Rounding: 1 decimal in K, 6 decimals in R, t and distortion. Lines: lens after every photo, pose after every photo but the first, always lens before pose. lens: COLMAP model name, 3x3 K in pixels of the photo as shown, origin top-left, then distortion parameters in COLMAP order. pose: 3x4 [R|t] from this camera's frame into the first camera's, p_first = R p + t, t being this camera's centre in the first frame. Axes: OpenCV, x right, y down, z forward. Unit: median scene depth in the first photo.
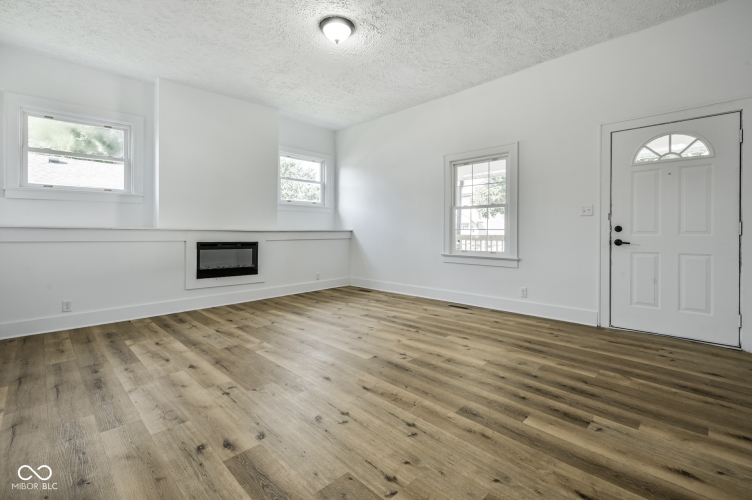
lens RADIAL K [[339.1, 0, 373.3], [0, 339.1, 233.0], [0, 0, 1]] dist [-0.000273, 0.000280]
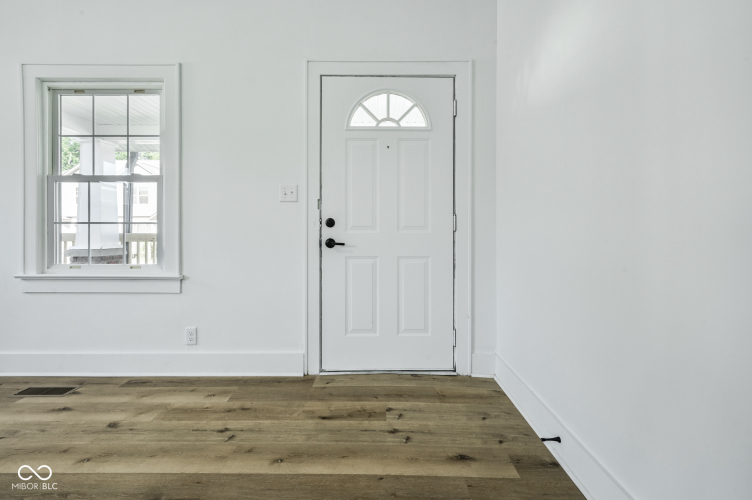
lens RADIAL K [[333.7, 0, 374.8], [0, 333.7, 232.1], [0, 0, 1]] dist [0.001153, -0.000258]
pose [[0.711450, -0.005944, 0.702711, 0.331841], [0.003950, 0.999982, 0.004459, 0.003576], [-0.702725, -0.000397, 0.711461, 0.483548]]
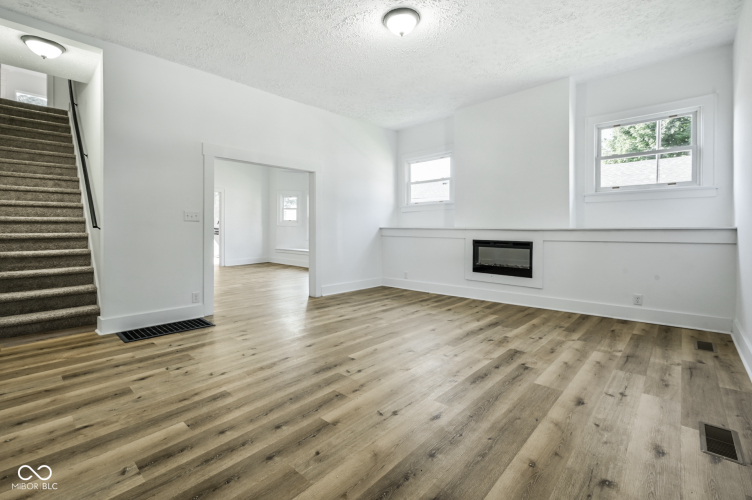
lens RADIAL K [[333.7, 0, 374.8], [0, 333.7, 232.1], [0, 0, 1]] dist [0.001153, -0.000258]
pose [[0.043651, 0.007531, -0.999018, 0.780481], [-0.000124, 0.999972, 0.007532, -0.009145], [0.999047, -0.000205, 0.043651, 0.817346]]
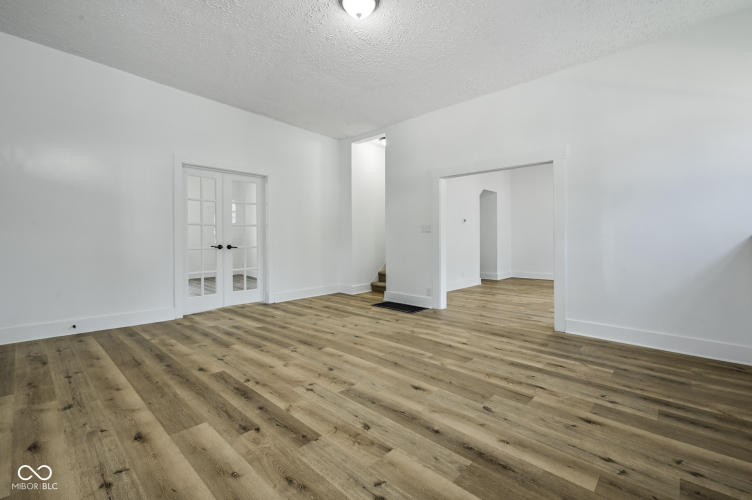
lens RADIAL K [[333.7, 0, 374.8], [0, 333.7, 232.1], [0, 0, 1]] dist [0.001153, -0.000258]
pose [[-0.999449, -0.002378, -0.033106, -0.112120], [-0.001661, 0.999764, -0.021672, -0.003473], [0.033150, -0.021605, -0.999217, 1.711296]]
